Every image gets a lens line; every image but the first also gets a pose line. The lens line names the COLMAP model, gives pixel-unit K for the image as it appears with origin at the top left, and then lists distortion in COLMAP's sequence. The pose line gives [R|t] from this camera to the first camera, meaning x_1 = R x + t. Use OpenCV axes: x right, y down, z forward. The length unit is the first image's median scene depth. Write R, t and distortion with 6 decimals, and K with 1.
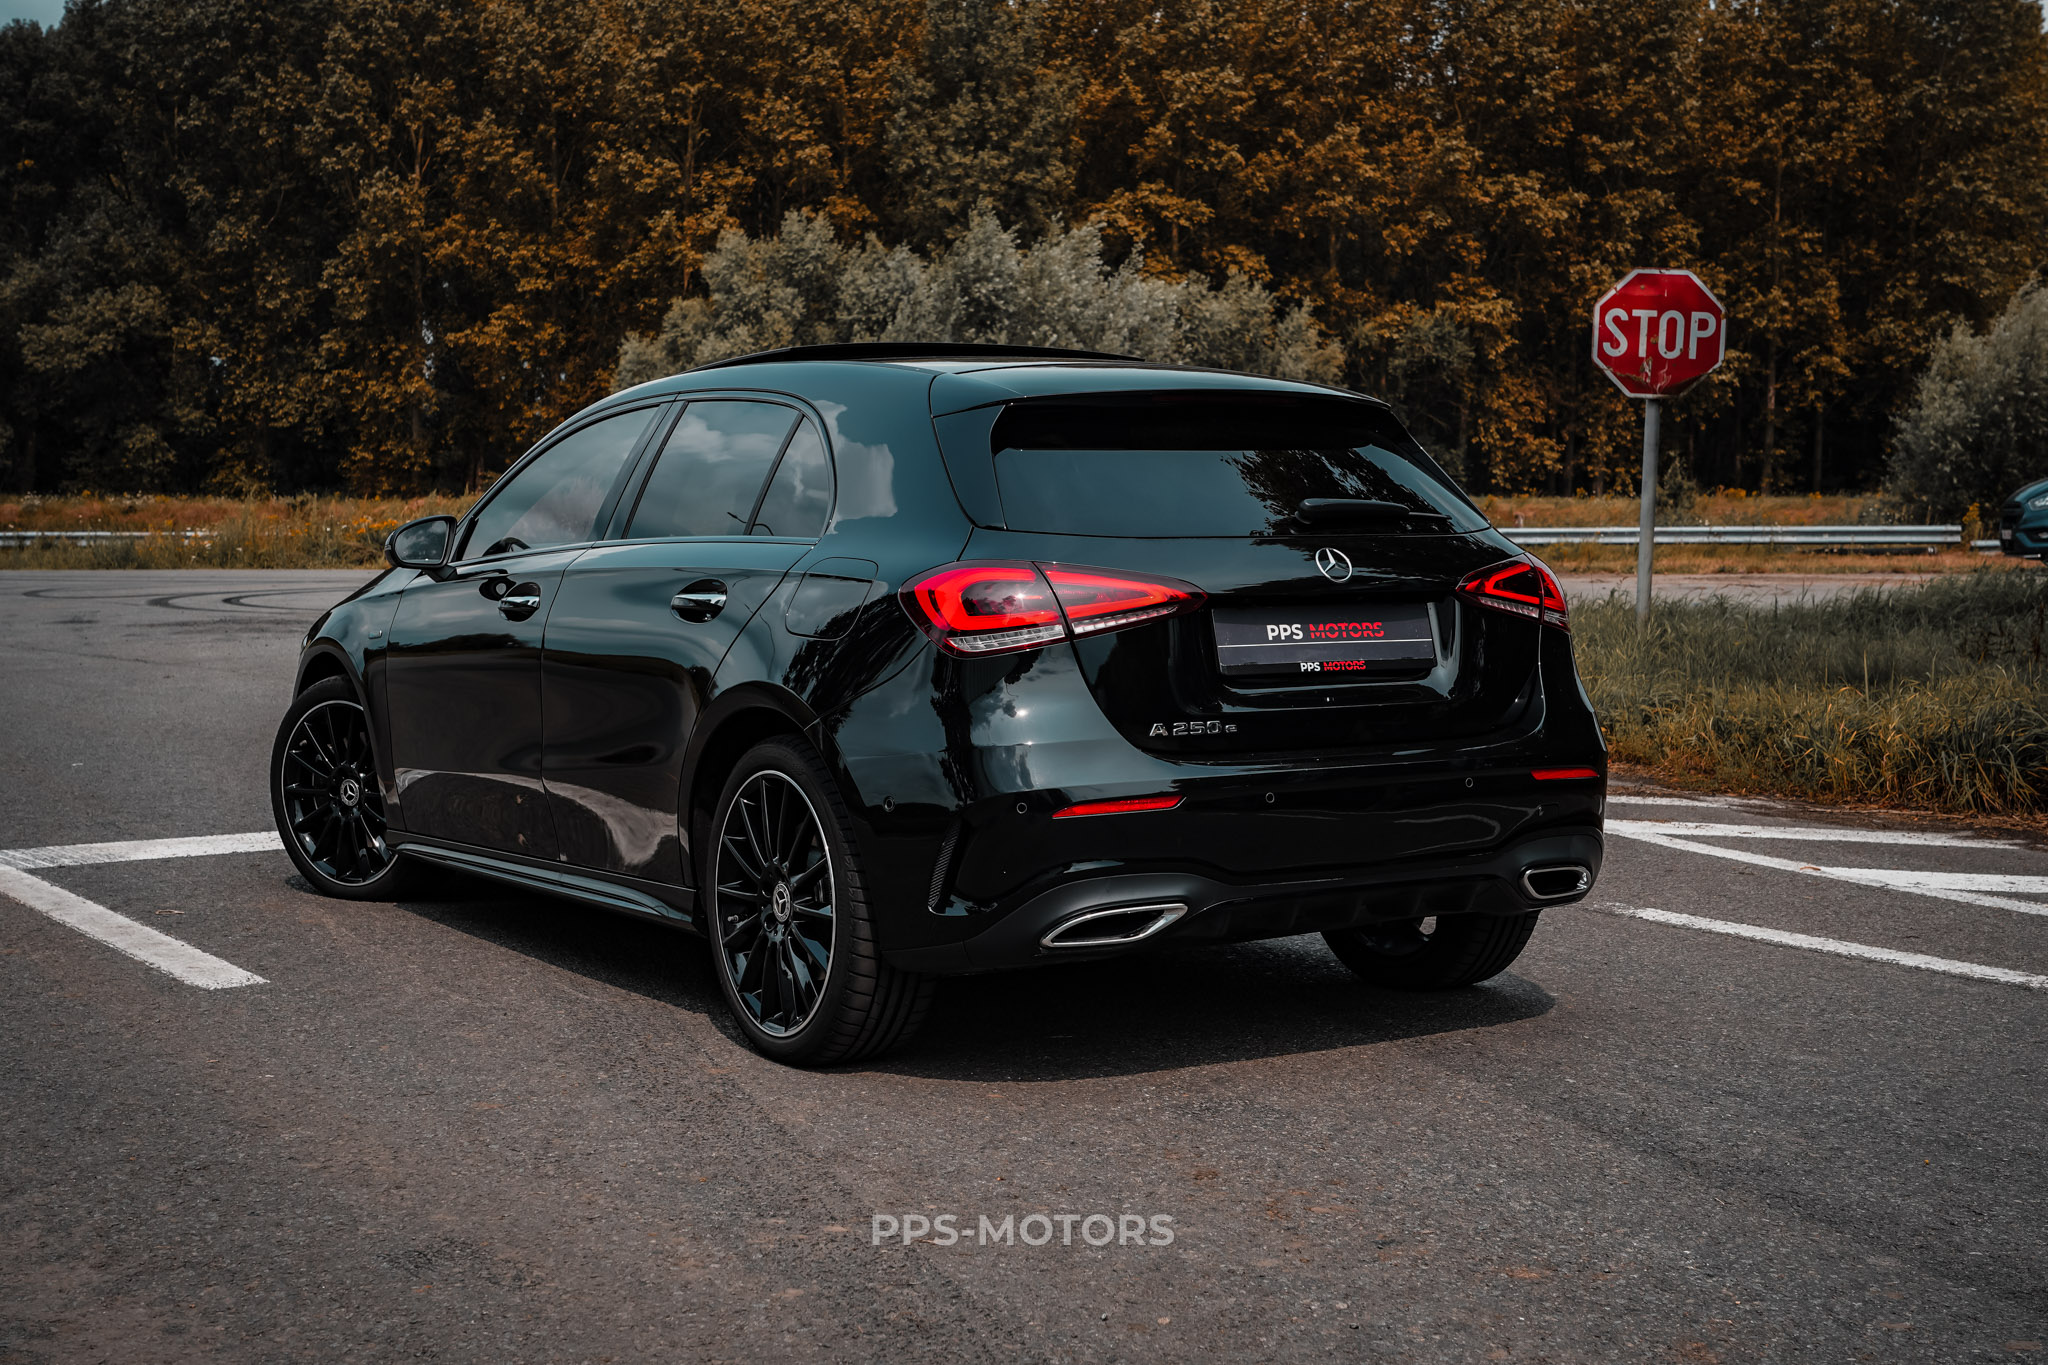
lens RADIAL K [[2725.7, 0, 1021.6], [0, 2725.7, 662.8], [0, 0, 1]] dist [0.049921, -0.044805]
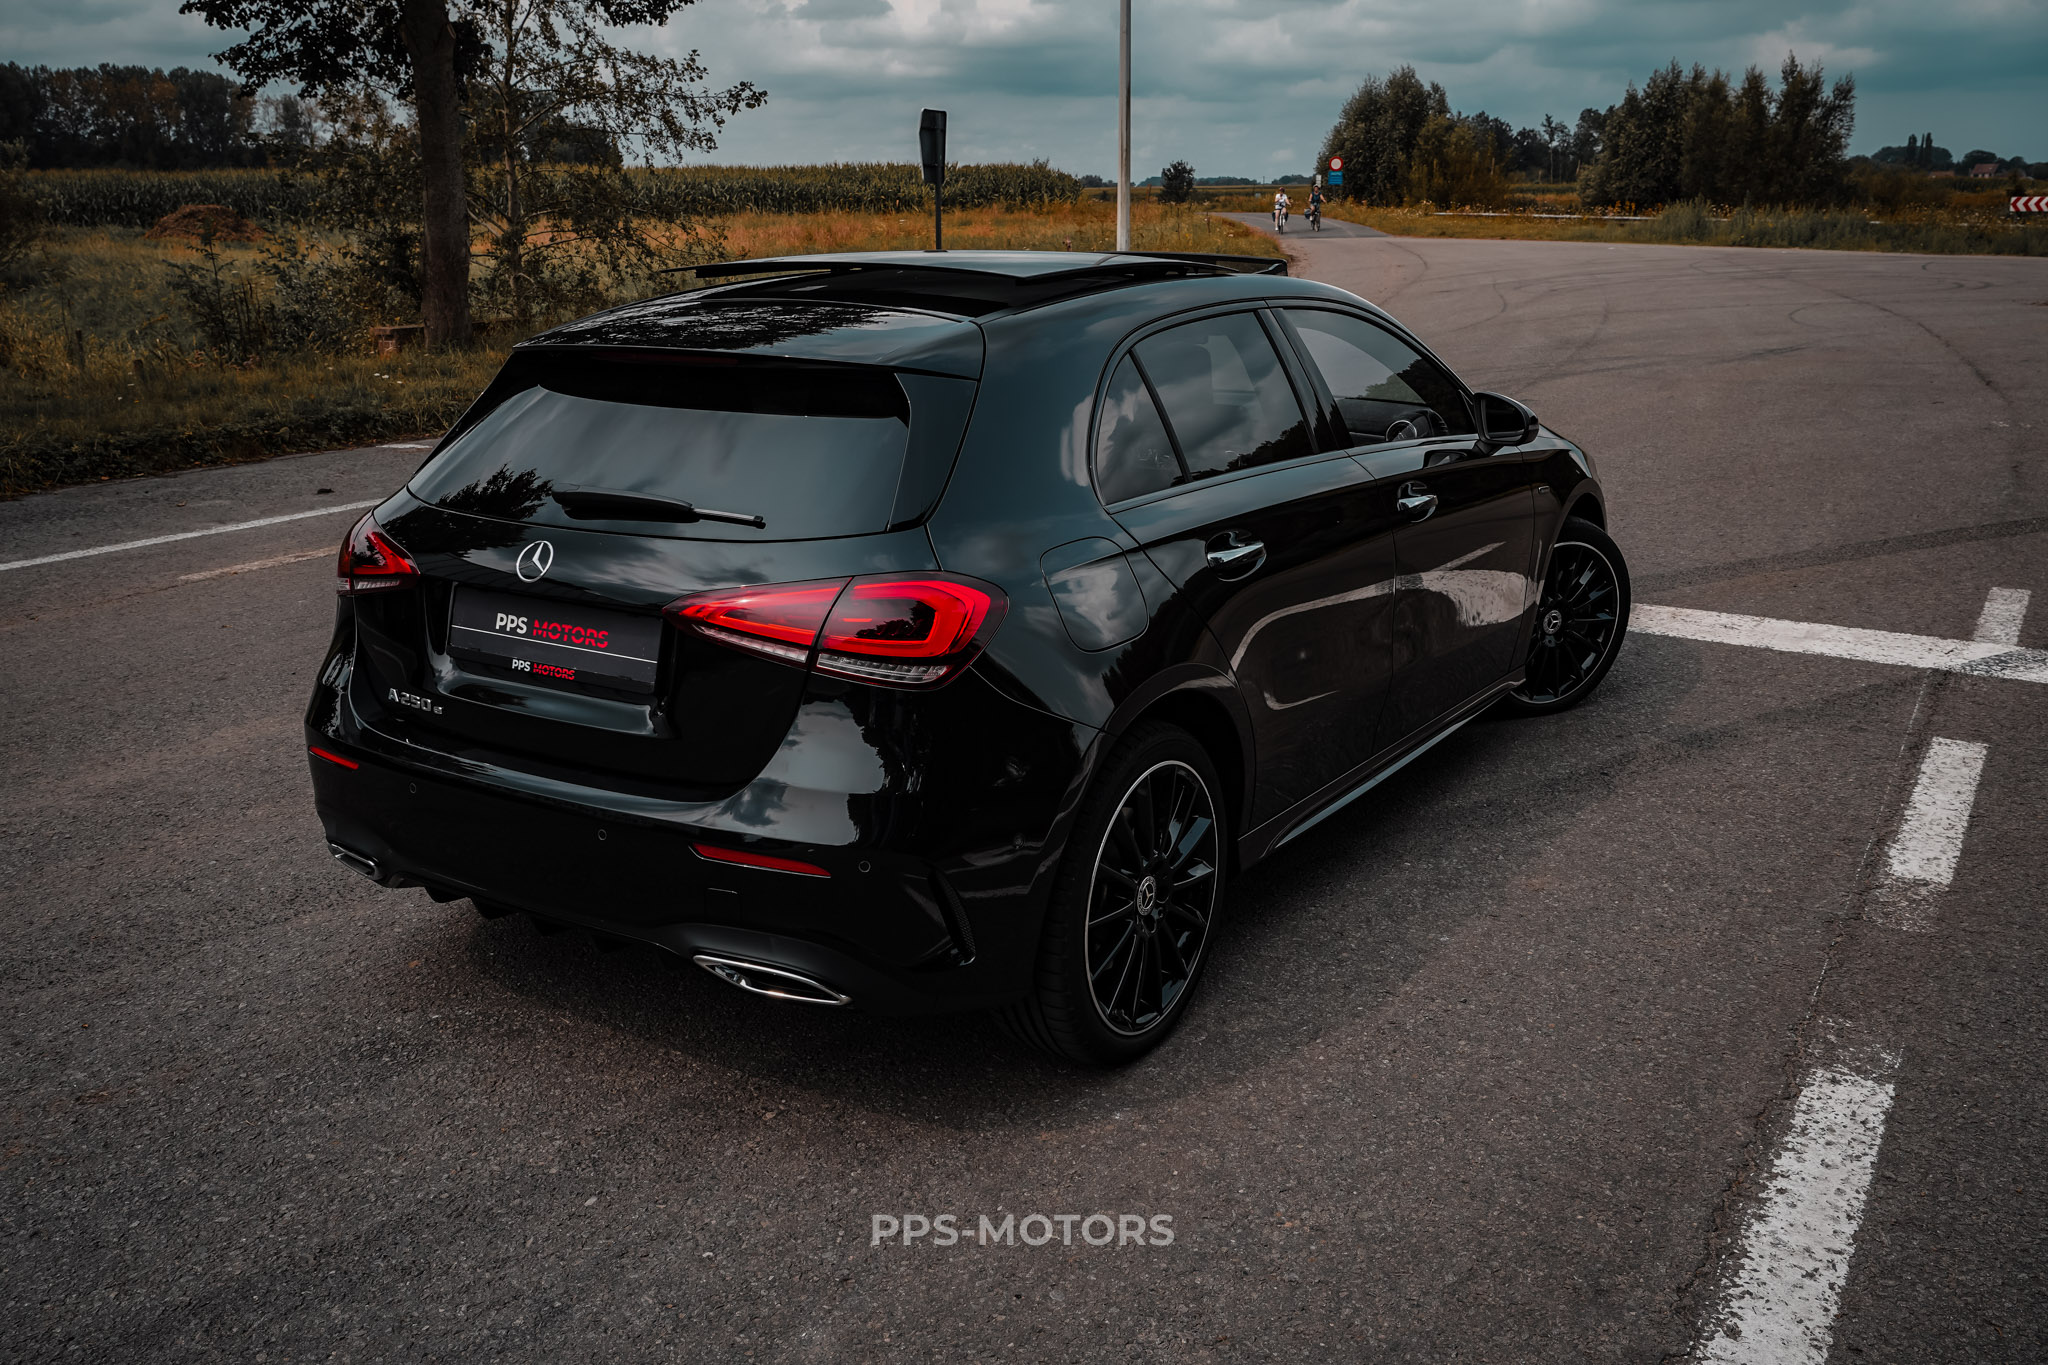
lens RADIAL K [[1750.1, 0, 1024.0], [0, 1750.1, 682.5], [0, 0, 1]] dist [0.015967, 0.007140]
pose [[0.441533, 0.239645, -0.864650, 0.495457], [-0.047928, 0.968595, 0.243980, -0.104110], [0.895964, -0.066284, 0.439153, 0.623565]]
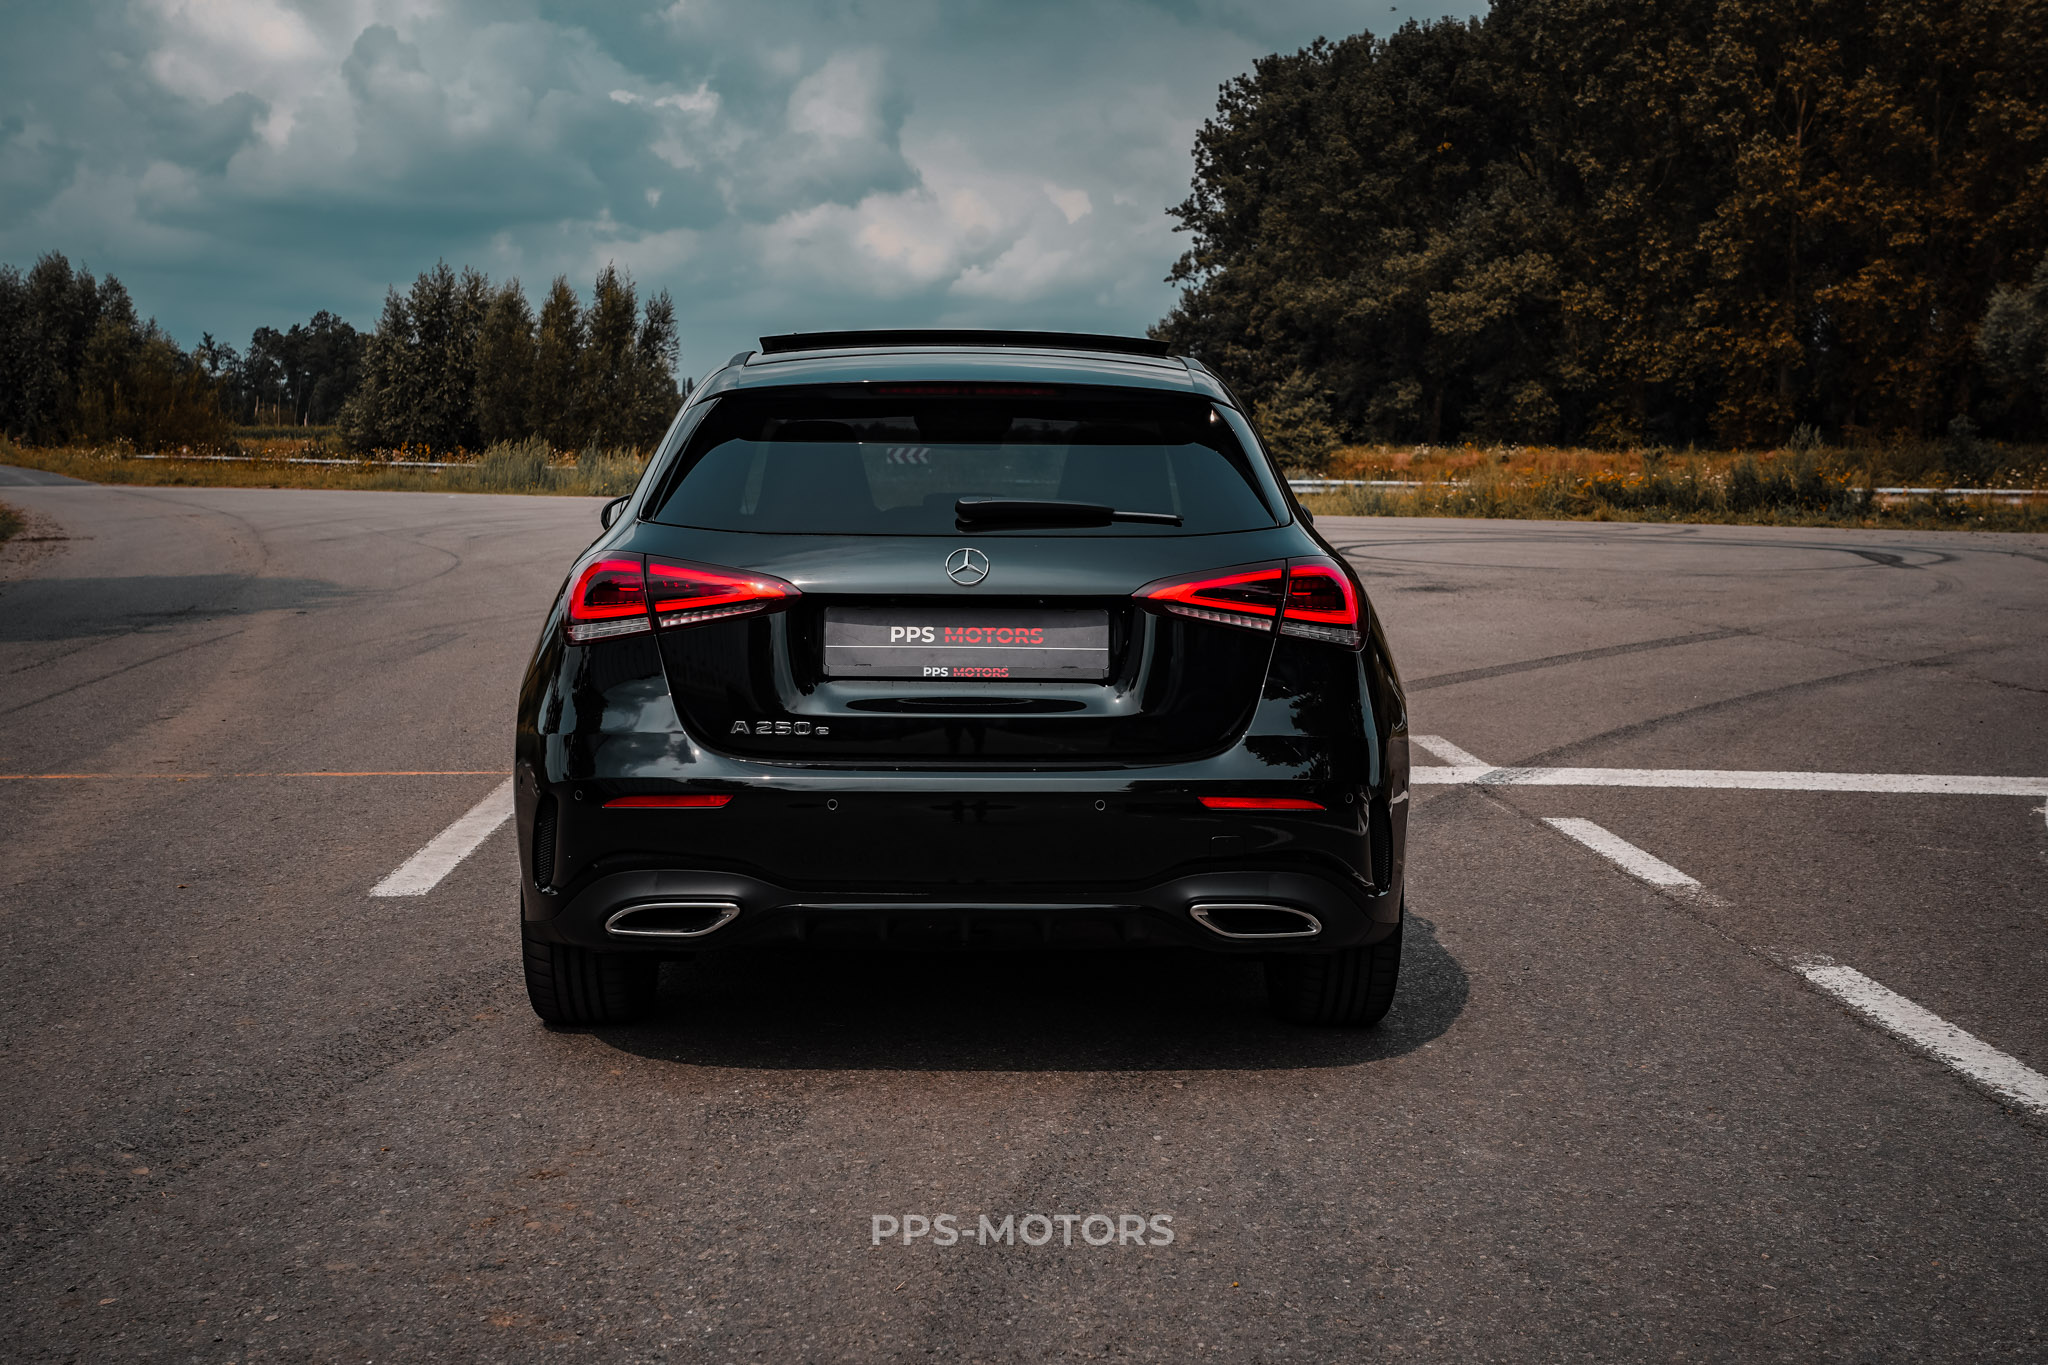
lens RADIAL K [[2558.9, 0, 1024.0], [0, 2558.9, 682.5], [0, 0, 1]] dist [0.066310, -0.096270]
pose [[0.864747, 0.054525, -0.499239, 0.409390], [-0.039092, 0.998381, 0.041327, -0.023367], [0.500684, -0.016221, 0.865478, 0.163938]]
